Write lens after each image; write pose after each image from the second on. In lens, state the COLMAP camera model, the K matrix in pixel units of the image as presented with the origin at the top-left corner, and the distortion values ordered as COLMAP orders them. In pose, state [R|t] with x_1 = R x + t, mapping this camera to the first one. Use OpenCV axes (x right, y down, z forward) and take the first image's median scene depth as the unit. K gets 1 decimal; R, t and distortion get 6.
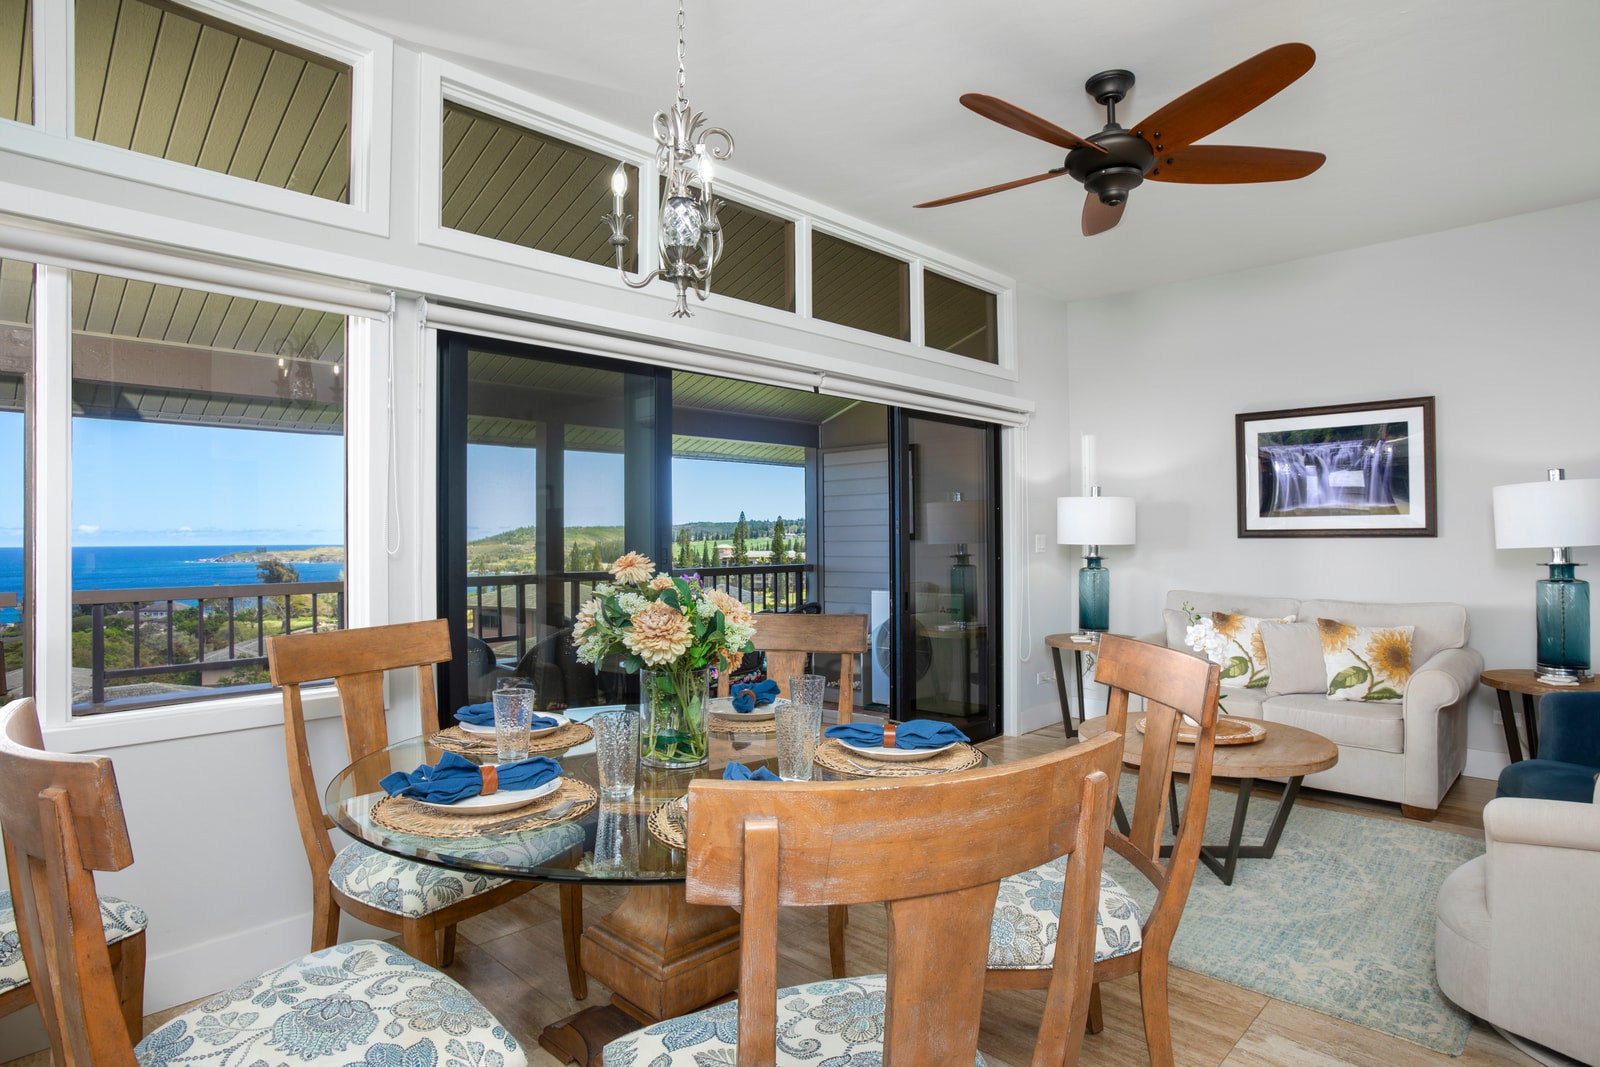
lens RADIAL K [[929.1, 0, 864.0], [0, 929.1, 526.4], [0, 0, 1]] dist [0.035115, 0.000329]
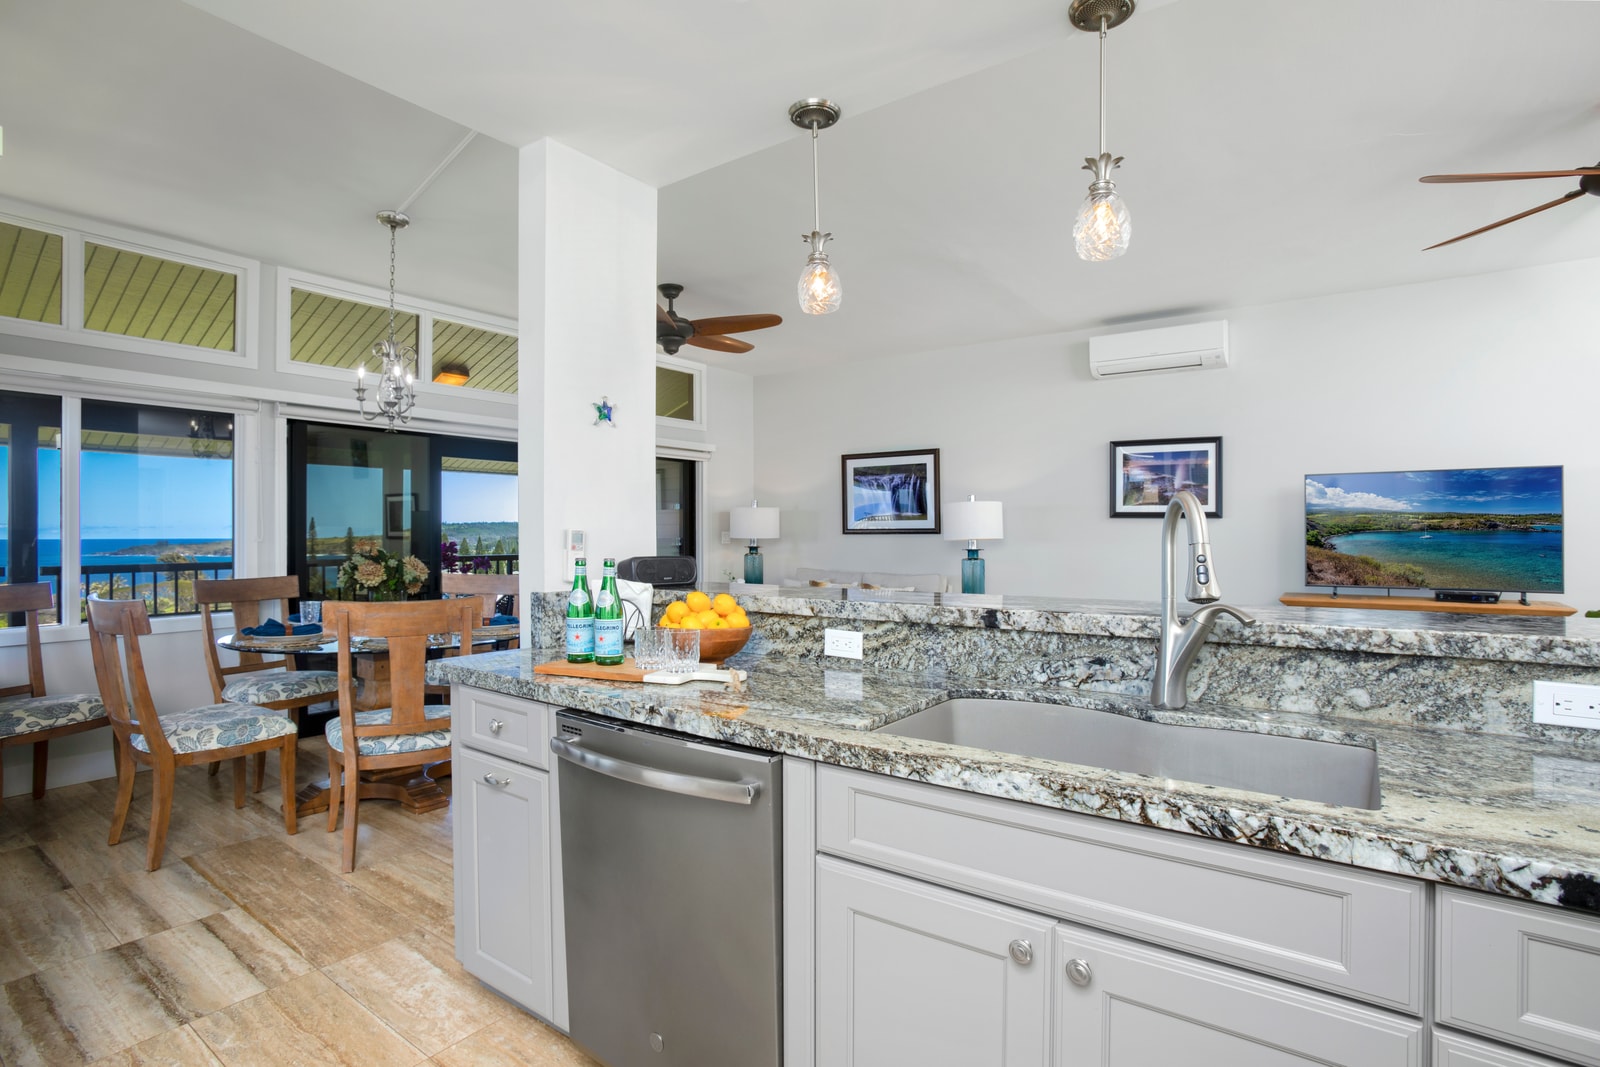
lens RADIAL K [[814.0, 0, 797.4], [0, 814.0, 534.9], [0, 0, 1]] dist [-0.002481, -0.000936]
pose [[0.996393, 0.003248, 0.084793, 0.383421], [-0.004376, 0.999904, 0.013120, -0.007343], [-0.084742, -0.013444, 0.996312, -0.633723]]
